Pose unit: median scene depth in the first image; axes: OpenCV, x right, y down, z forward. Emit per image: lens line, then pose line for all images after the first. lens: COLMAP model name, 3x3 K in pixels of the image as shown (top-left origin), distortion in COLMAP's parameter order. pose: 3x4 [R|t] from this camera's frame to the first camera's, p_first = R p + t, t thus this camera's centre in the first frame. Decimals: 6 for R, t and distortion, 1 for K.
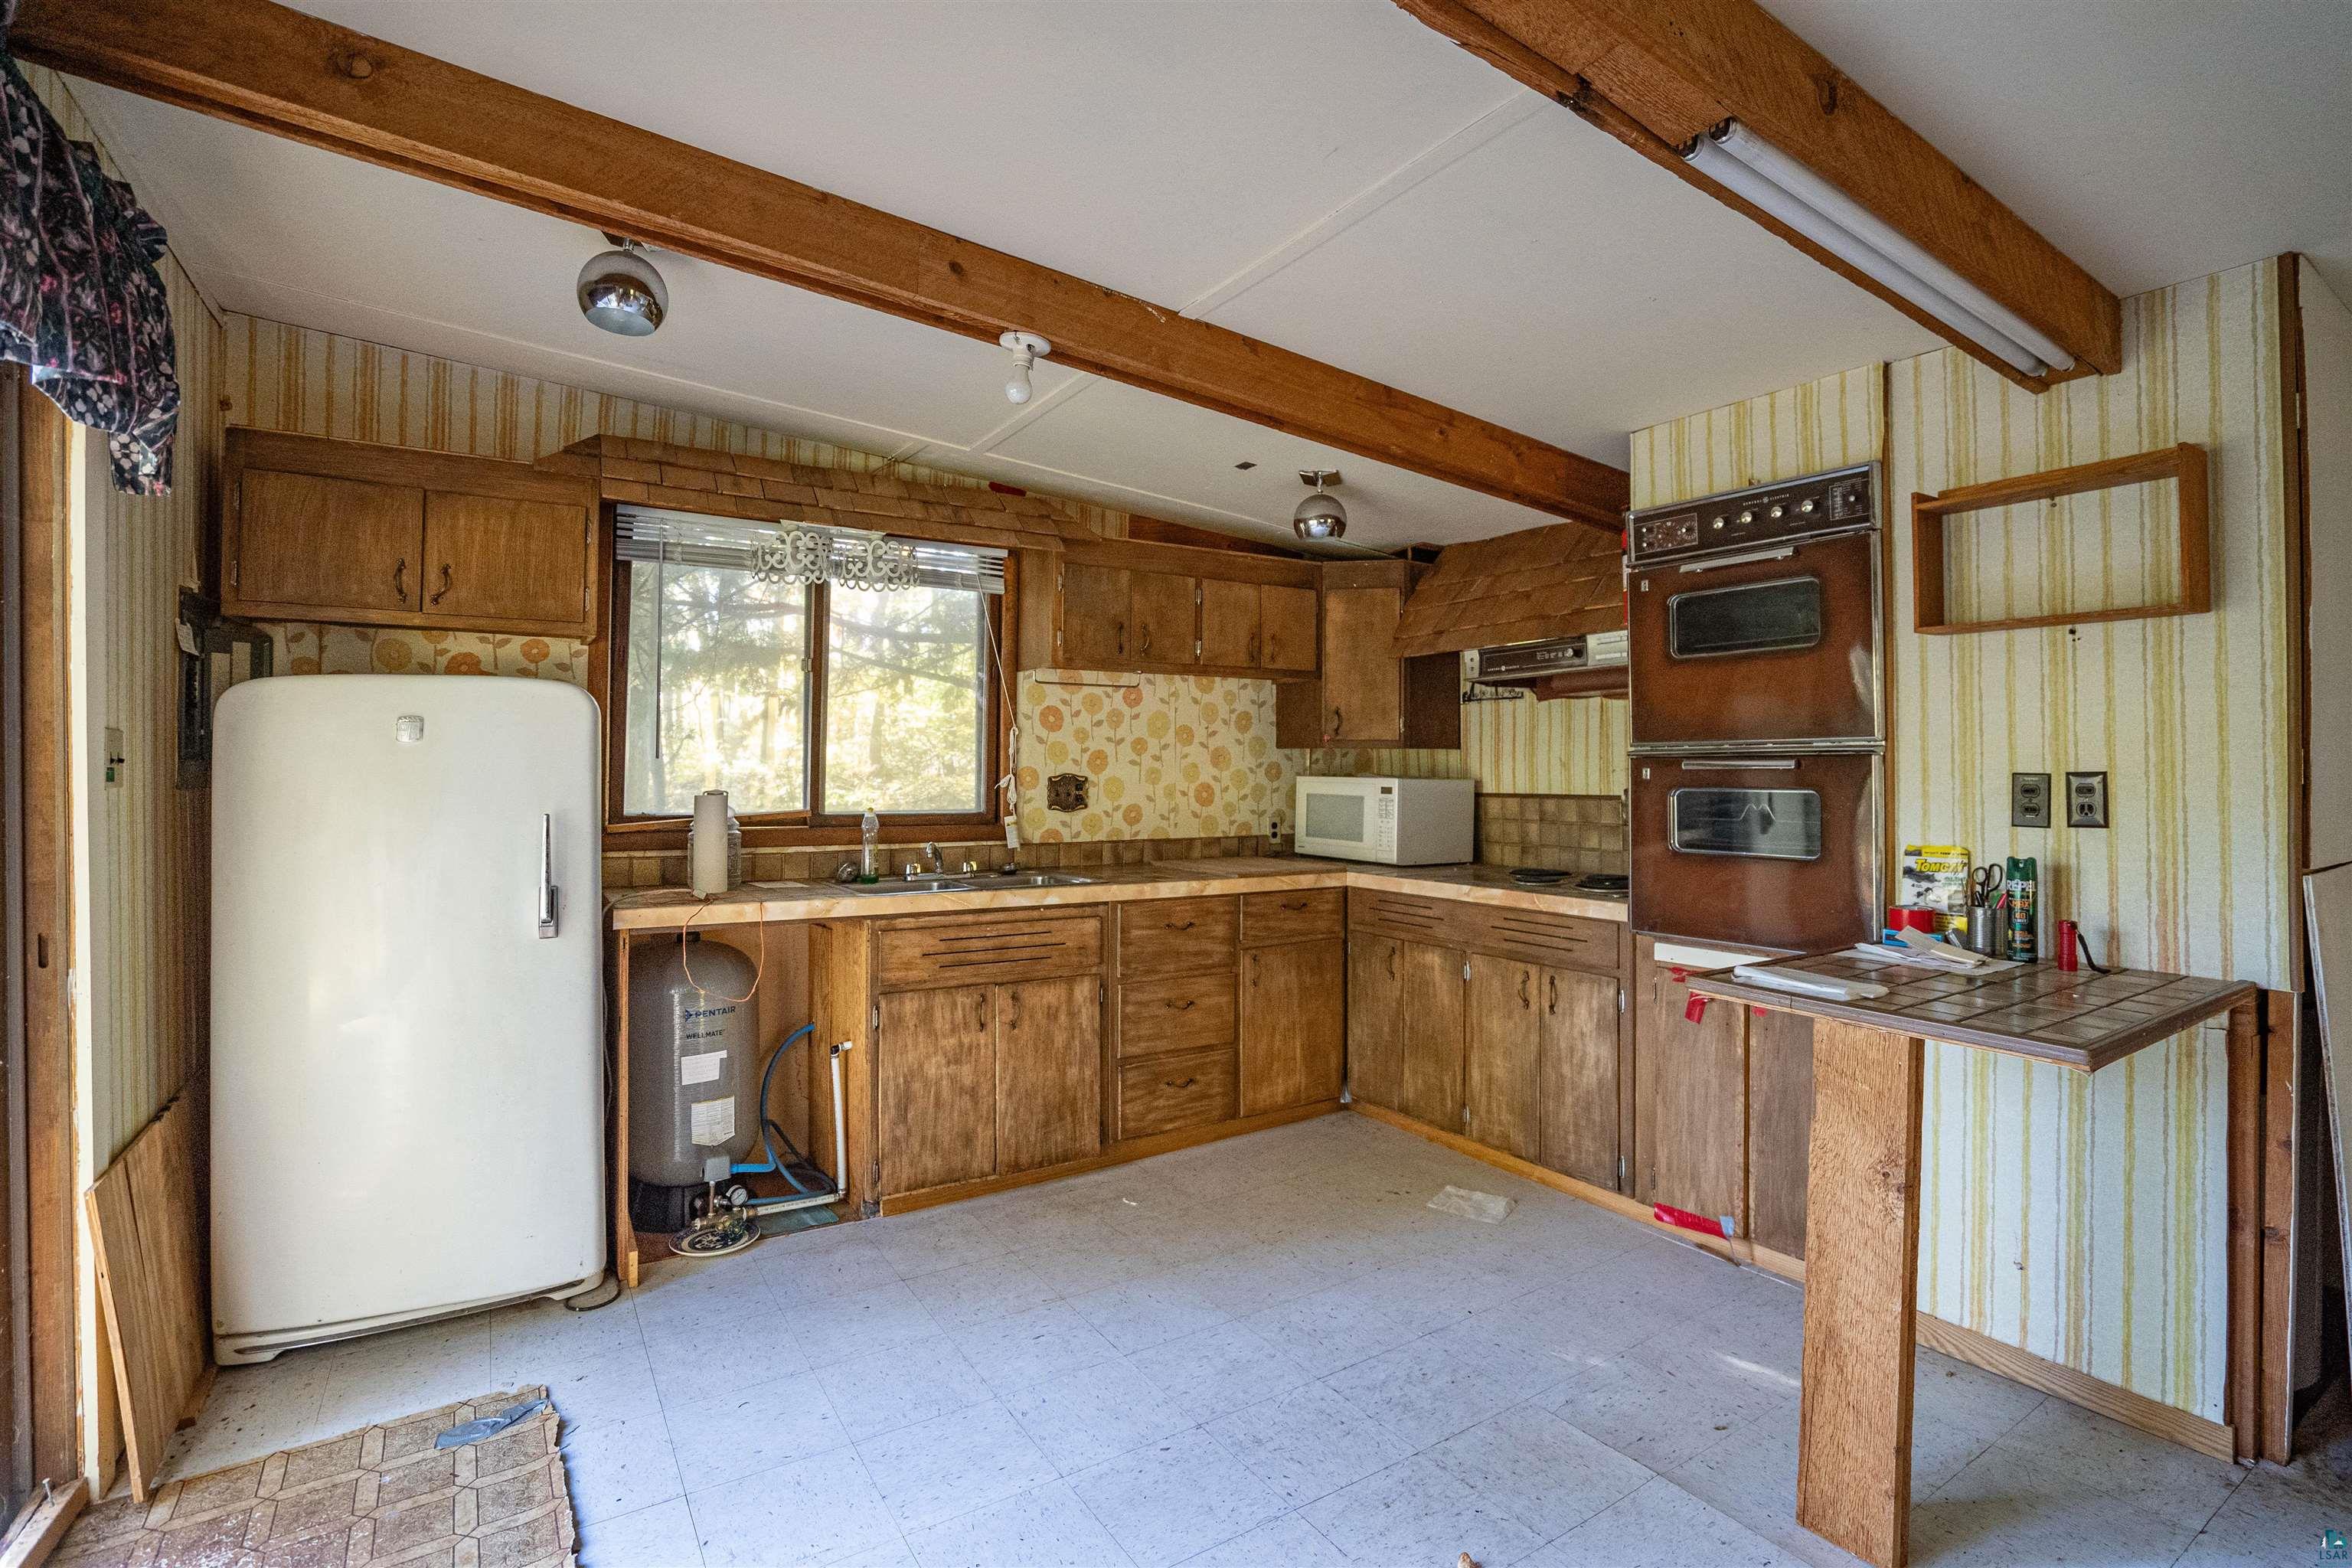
lens RADIAL K [[1156.9, 0, 1175.9], [0, 1156.9, 746.6], [0, 0, 1]] dist [-0.056451, 0.023642]
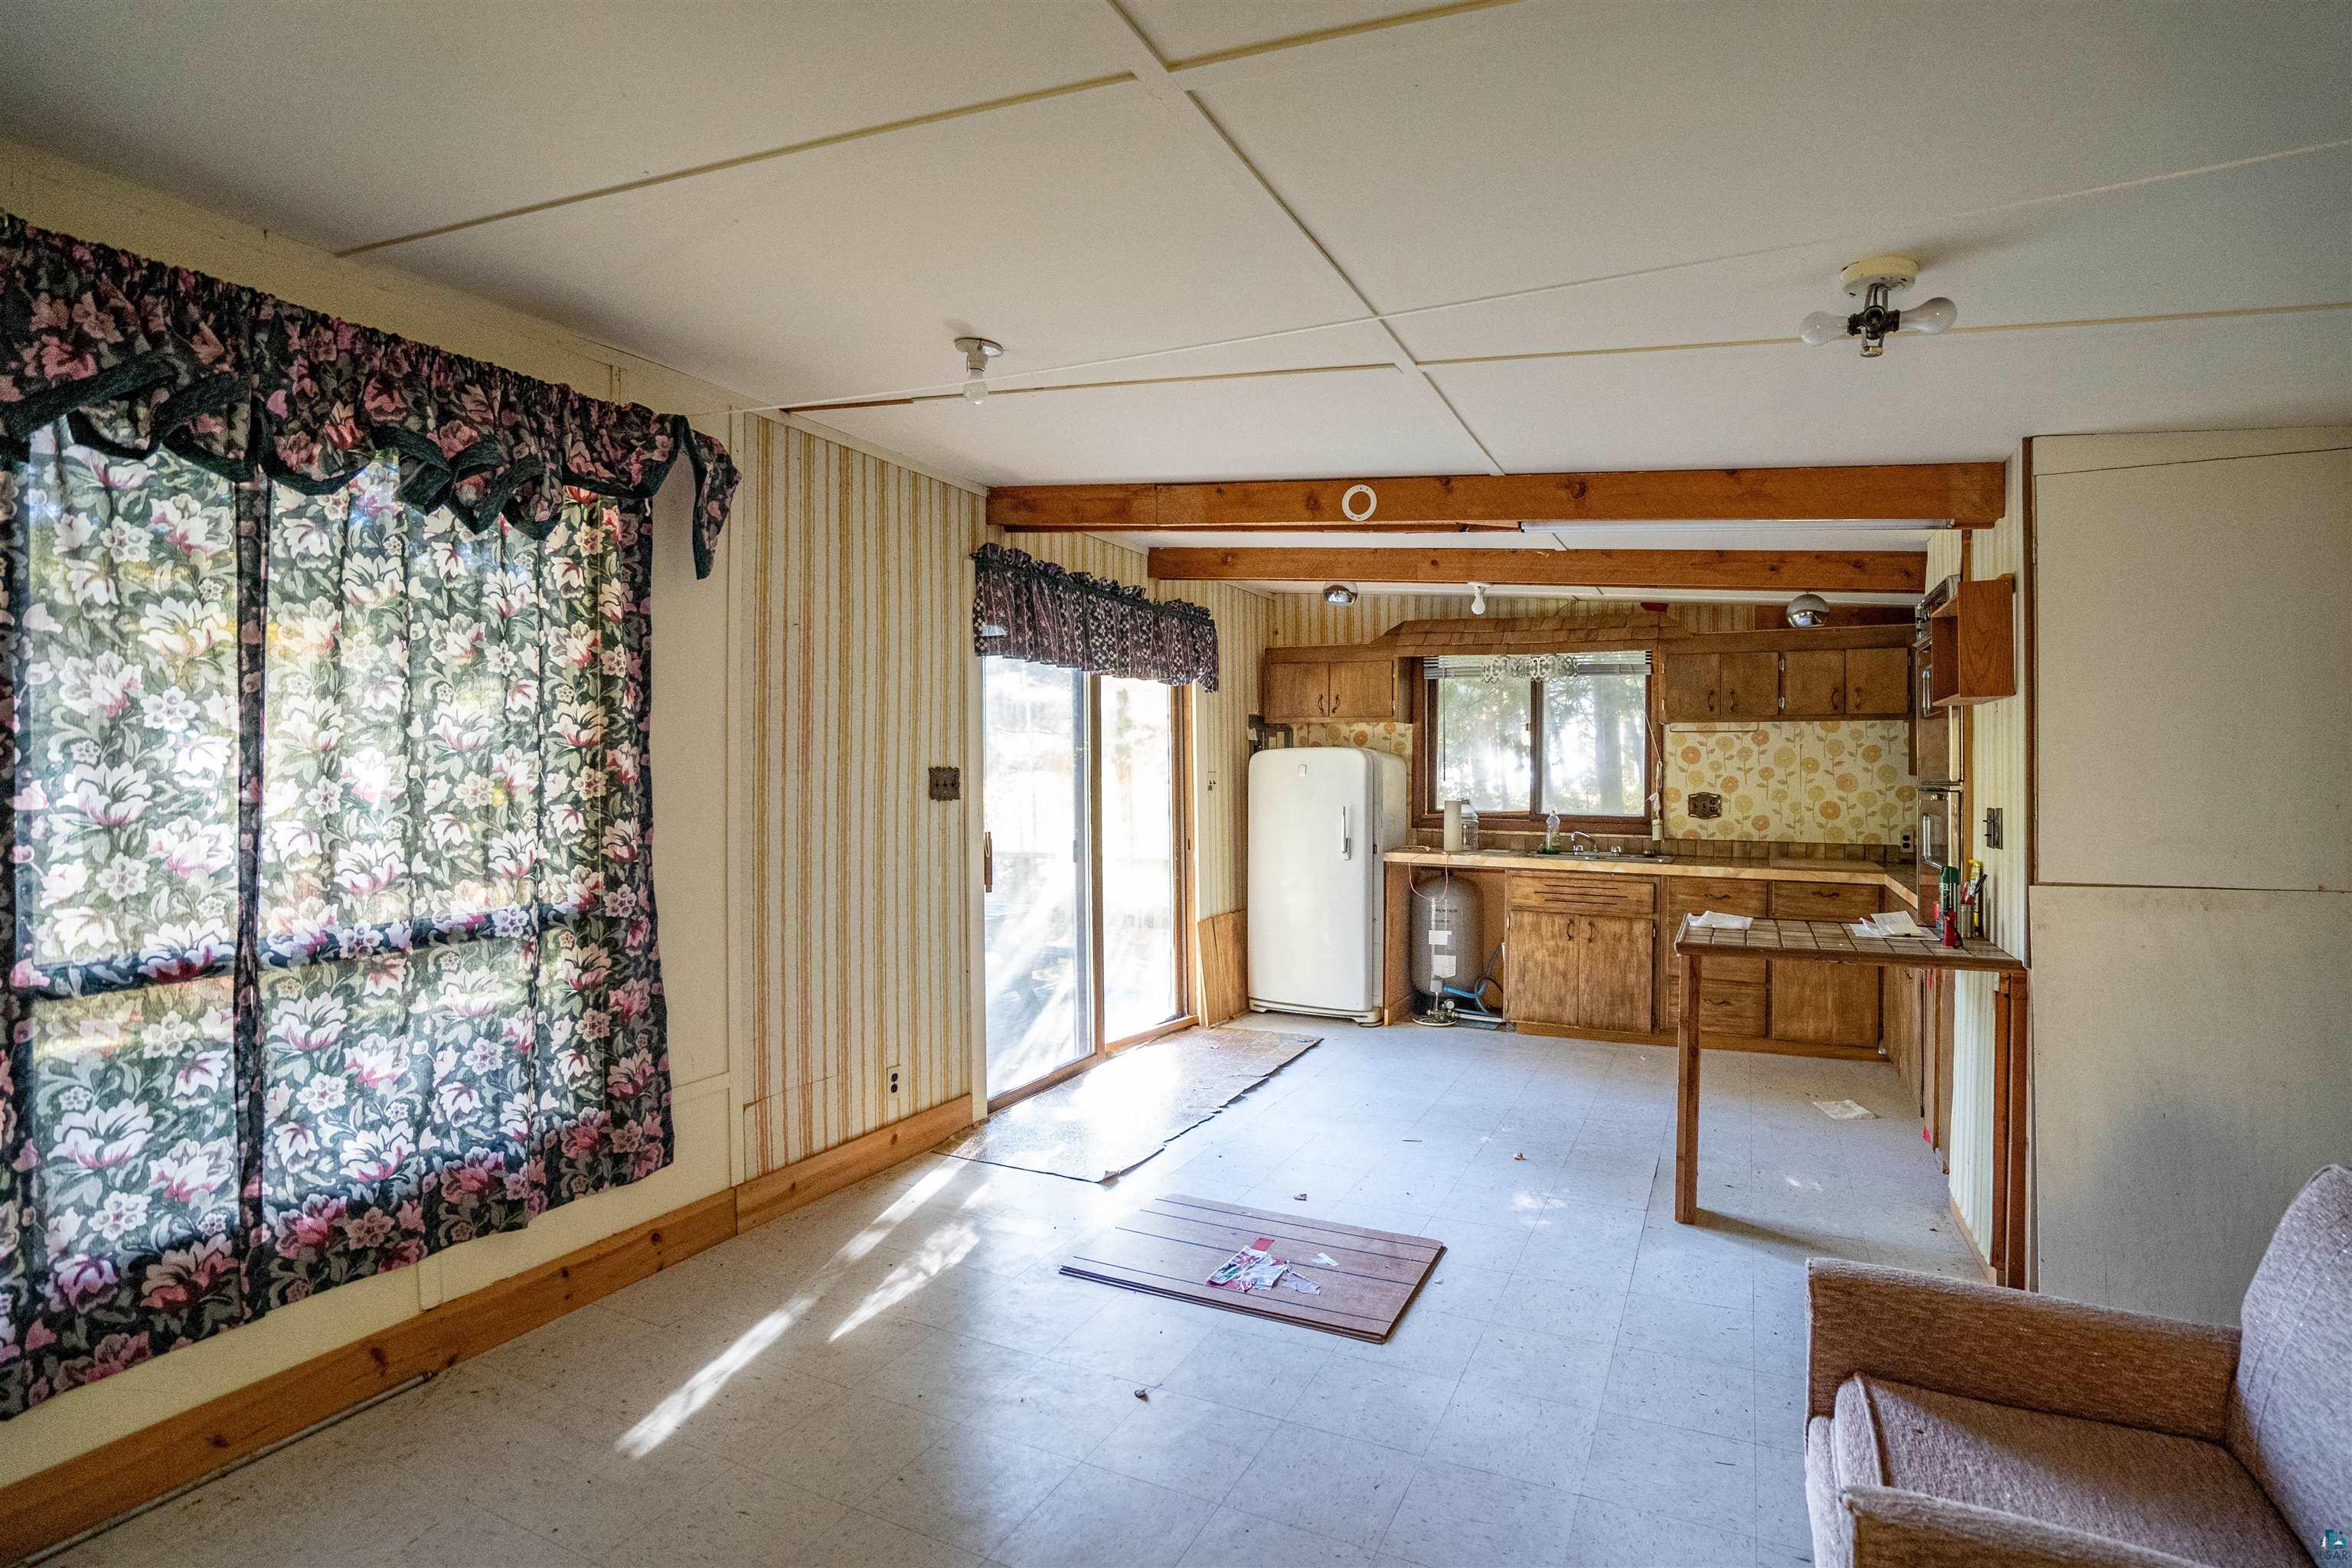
lens RADIAL K [[1156.9, 0, 1175.9], [0, 1156.9, 746.6], [0, 0, 1]] dist [-0.056451, 0.023642]
pose [[0.504177, -0.013735, -0.863491, 1.062061], [0.009525, 0.999901, -0.010344, -0.033776], [0.863548, -0.003009, 0.504258, -0.396431]]
